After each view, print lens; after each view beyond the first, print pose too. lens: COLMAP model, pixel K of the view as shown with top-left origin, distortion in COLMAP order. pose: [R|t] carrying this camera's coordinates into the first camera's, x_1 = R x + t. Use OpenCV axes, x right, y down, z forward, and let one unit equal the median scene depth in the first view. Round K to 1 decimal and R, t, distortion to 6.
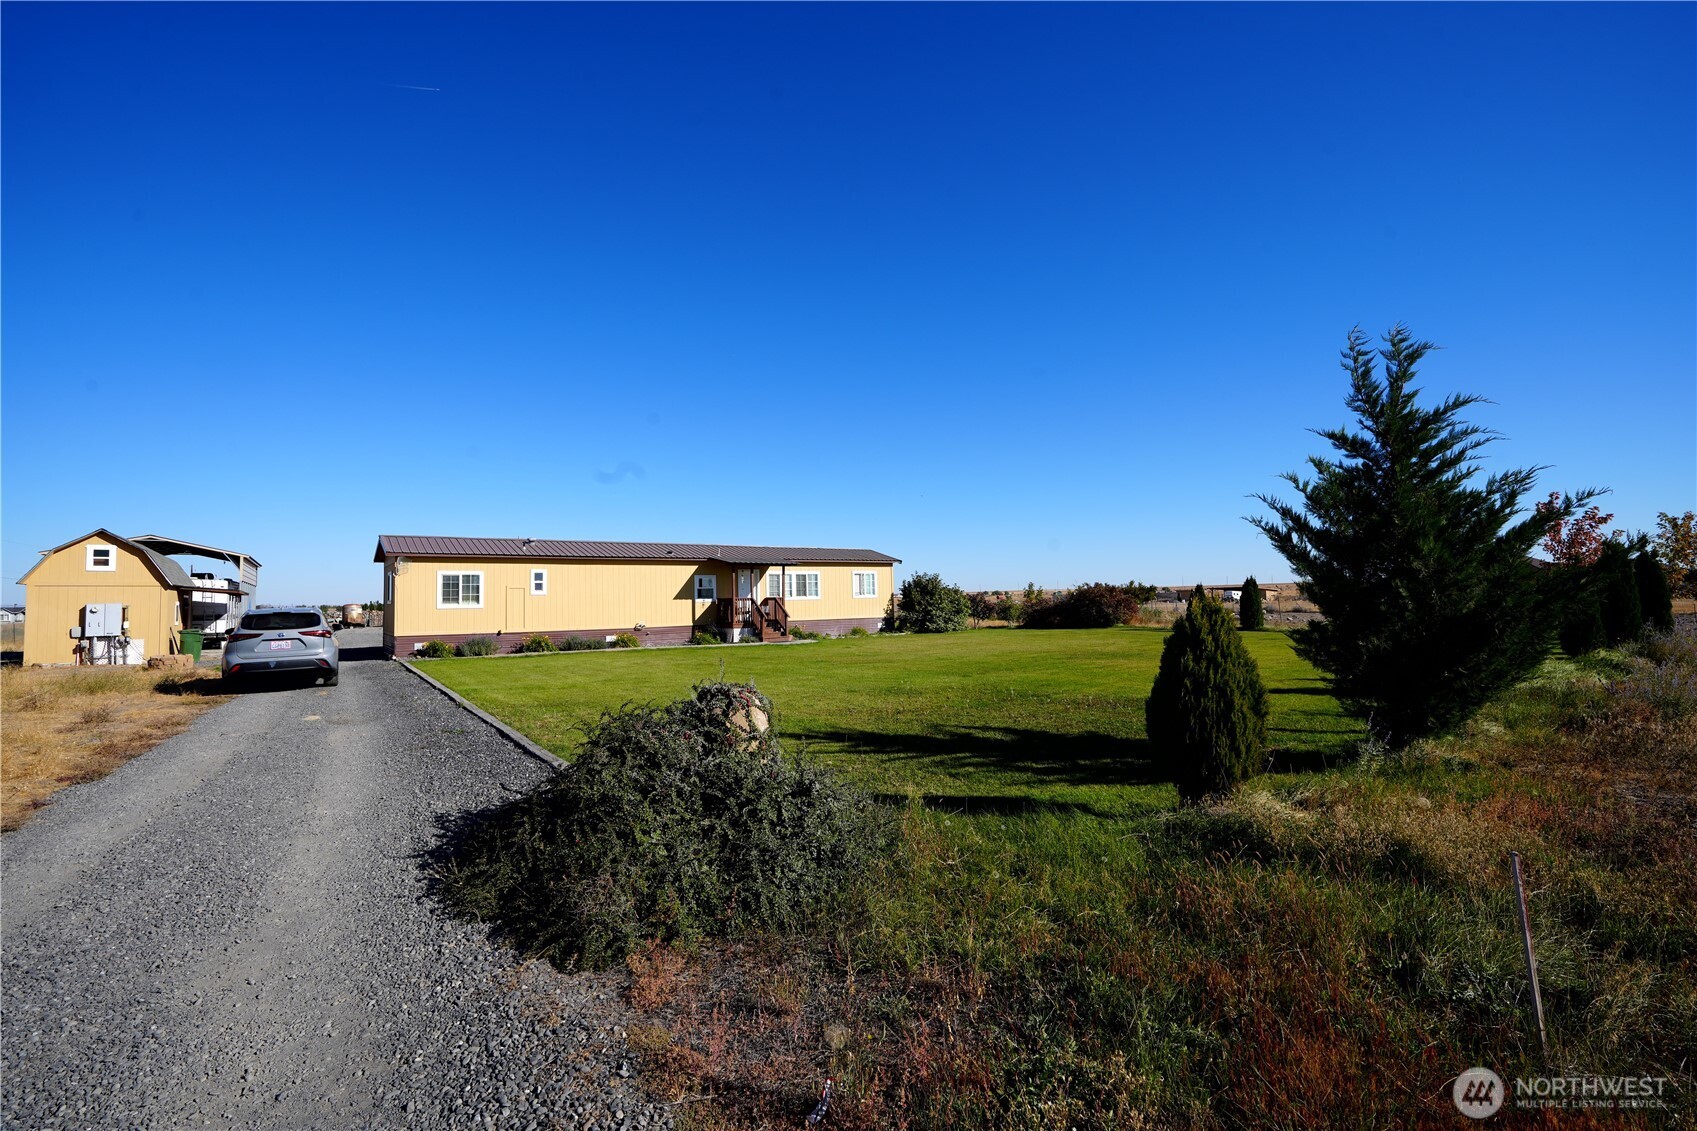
lens RADIAL K [[762.6, 0, 848.5], [0, 762.6, 565.5], [0, 0, 1]] dist [-0.009740, 0.000585]
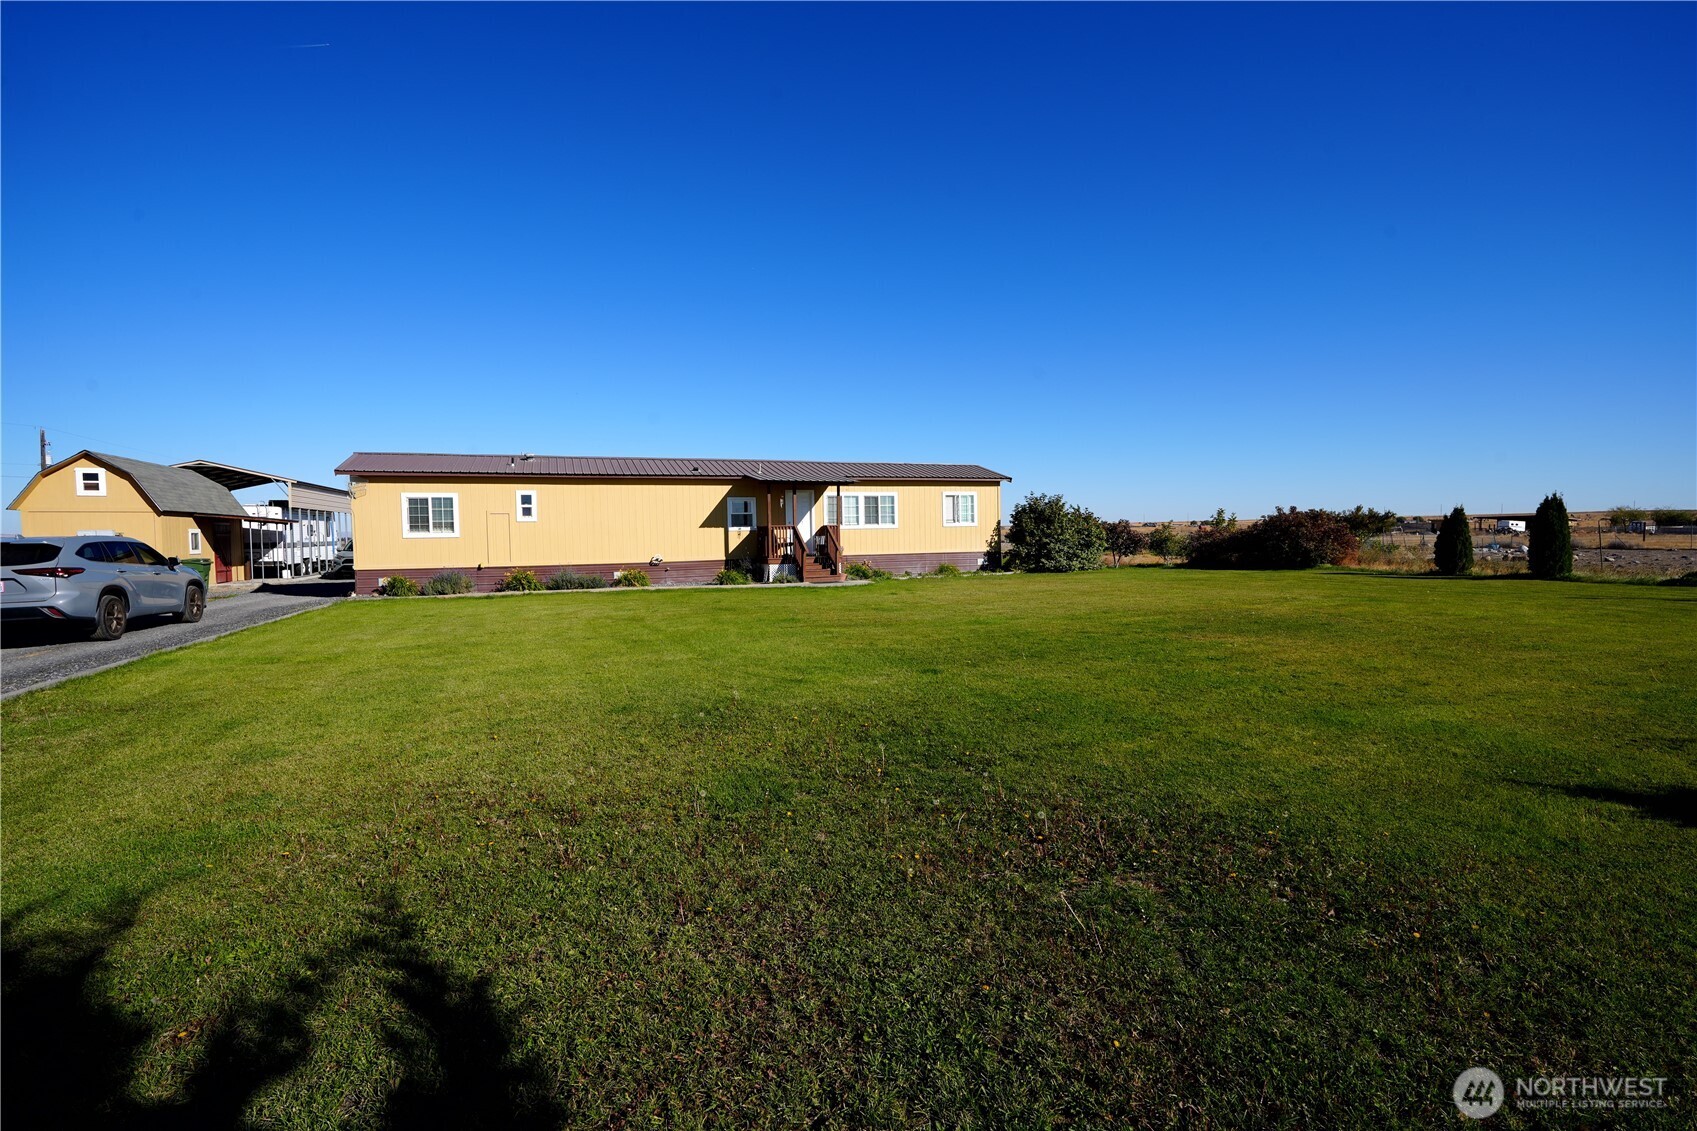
lens RADIAL K [[762.6, 0, 848.5], [0, 762.6, 565.5], [0, 0, 1]] dist [-0.009740, 0.000585]
pose [[0.969221, 0.014869, -0.245744, 0.117042], [0.007856, 0.995798, 0.091236, 0.011519], [0.246068, -0.090358, 0.965031, 0.244749]]
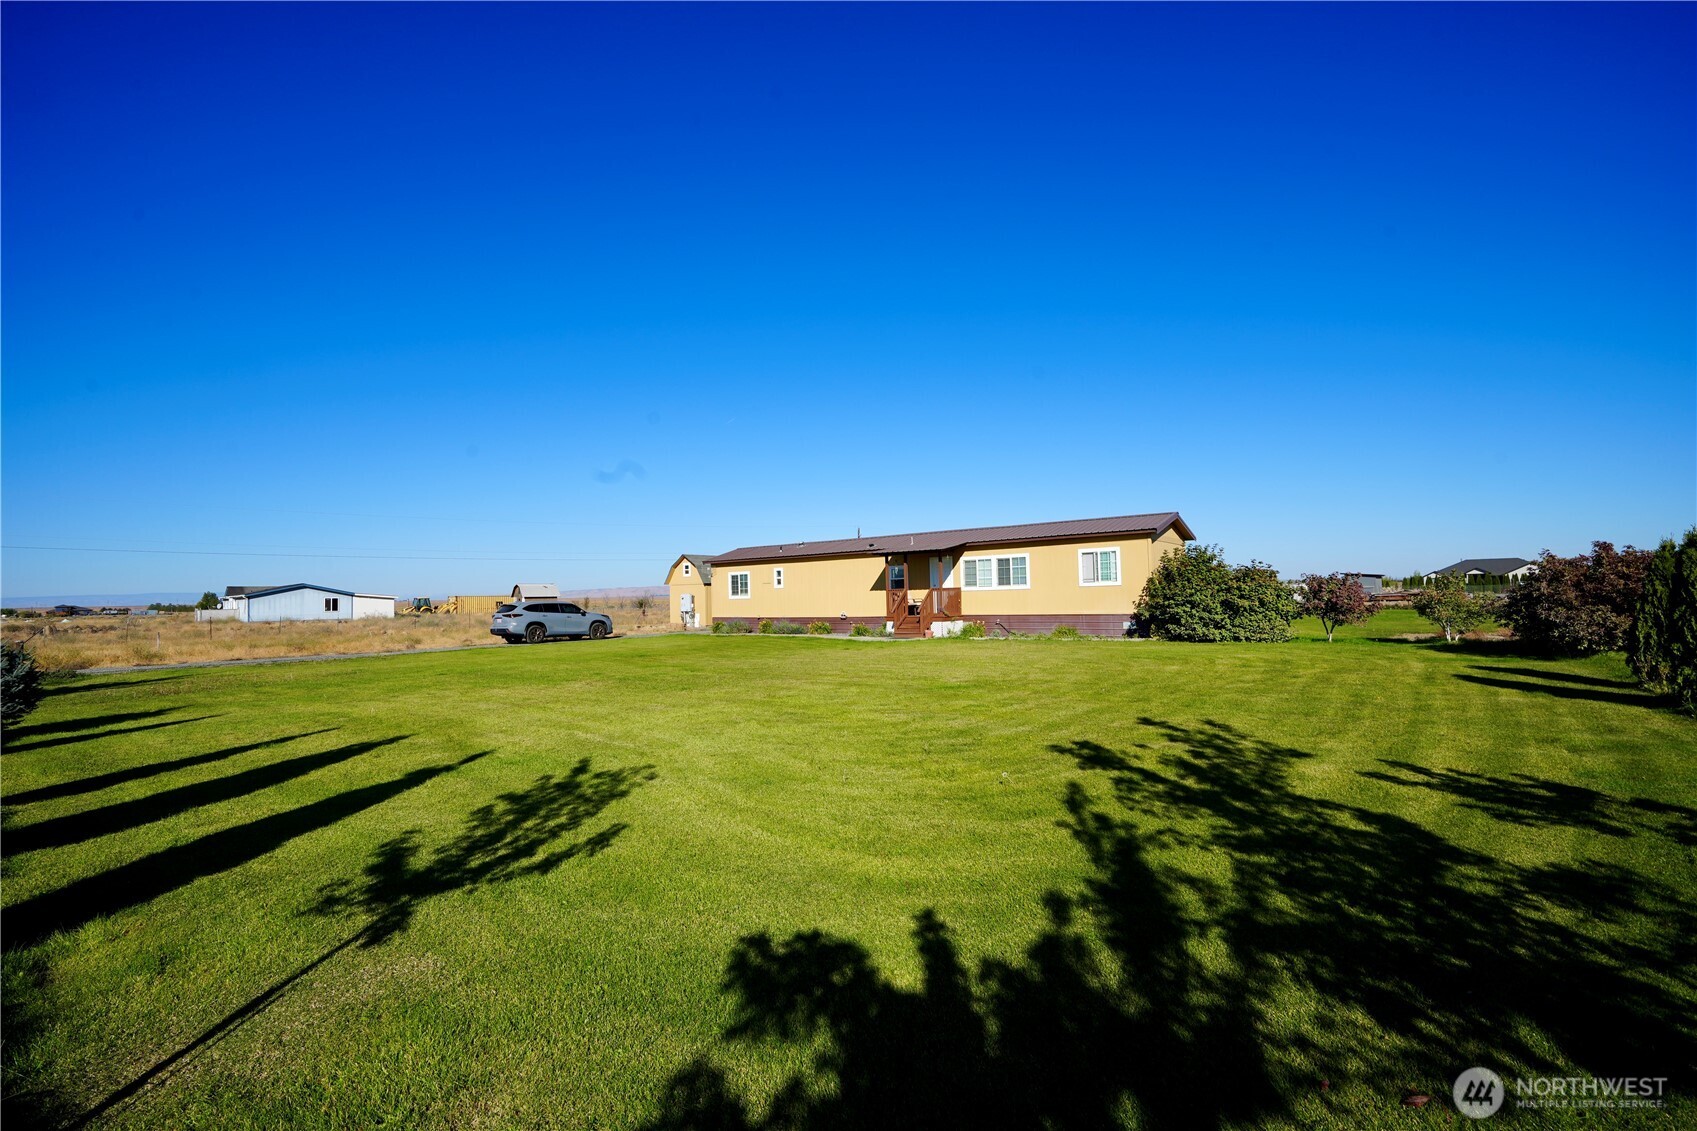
lens RADIAL K [[762.6, 0, 848.5], [0, 762.6, 565.5], [0, 0, 1]] dist [-0.009740, 0.000585]
pose [[0.283954, -0.026230, -0.958479, 0.723993], [0.063379, 0.997953, -0.008534, 0.016583], [0.956741, -0.058324, 0.285035, 0.649827]]
